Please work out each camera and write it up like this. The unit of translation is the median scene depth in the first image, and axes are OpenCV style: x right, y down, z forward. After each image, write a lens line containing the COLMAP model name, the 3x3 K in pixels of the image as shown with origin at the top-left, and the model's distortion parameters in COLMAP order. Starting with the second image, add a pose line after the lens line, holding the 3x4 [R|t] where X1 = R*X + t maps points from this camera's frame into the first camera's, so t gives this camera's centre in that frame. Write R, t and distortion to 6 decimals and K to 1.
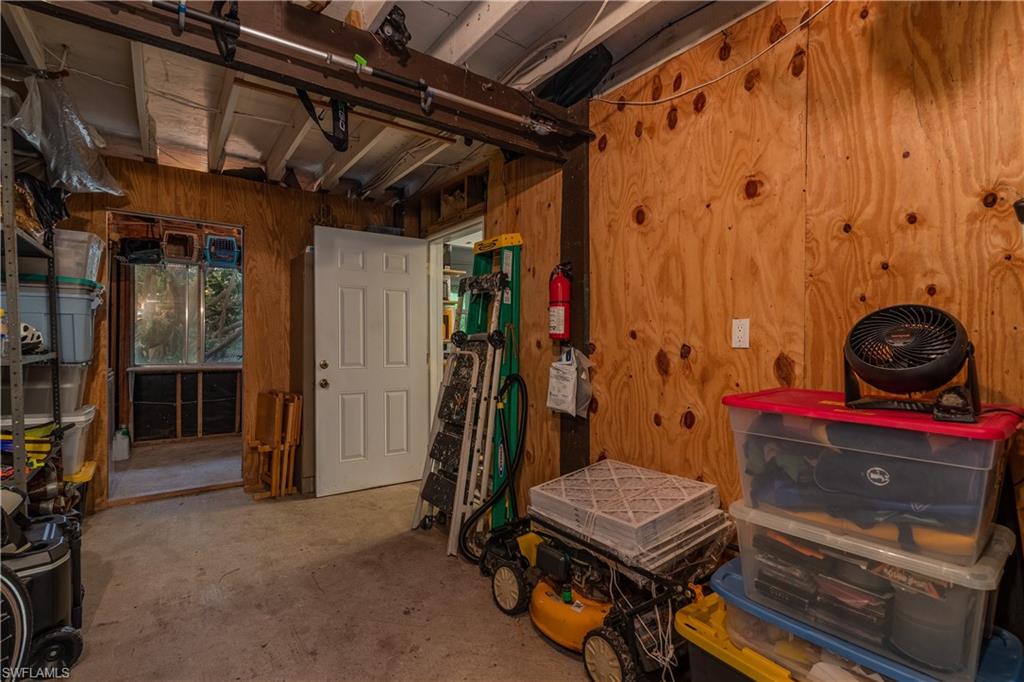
lens RADIAL K [[478.9, 0, 501.5], [0, 478.9, 339.4], [0, 0, 1]] dist [-0.001455, 0.001356]
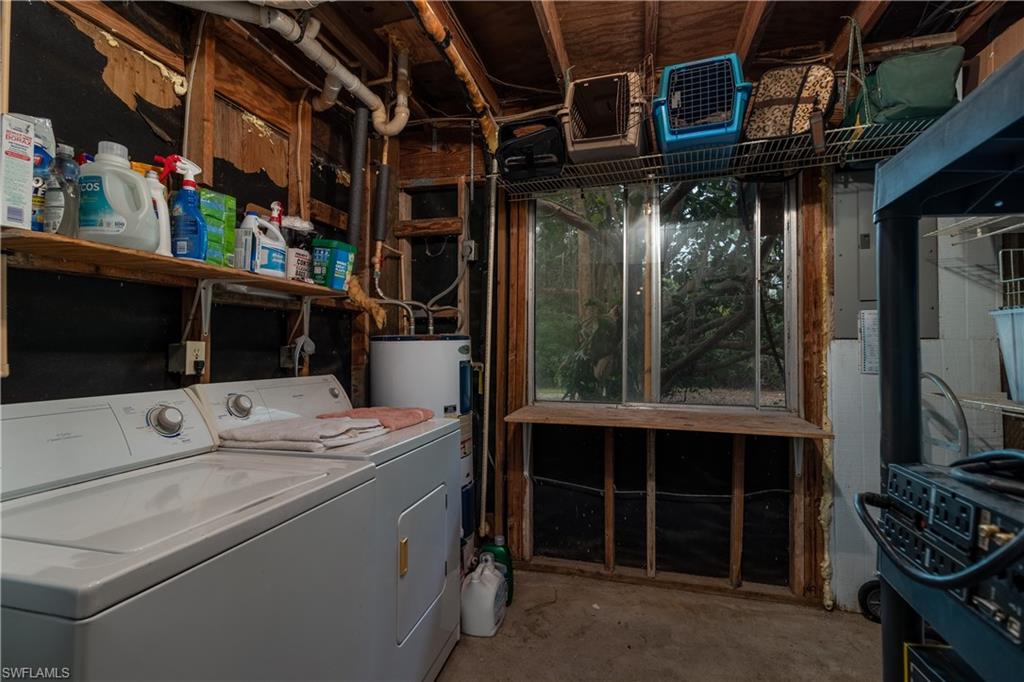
lens RADIAL K [[478.9, 0, 505.2], [0, 478.9, 335.6], [0, 0, 1]] dist [-0.001455, 0.001356]
pose [[0.630806, -0.010776, -0.775866, -0.379510], [-0.002764, 0.999866, -0.016134, -0.006695], [0.775936, 0.012322, 0.630692, 0.629551]]
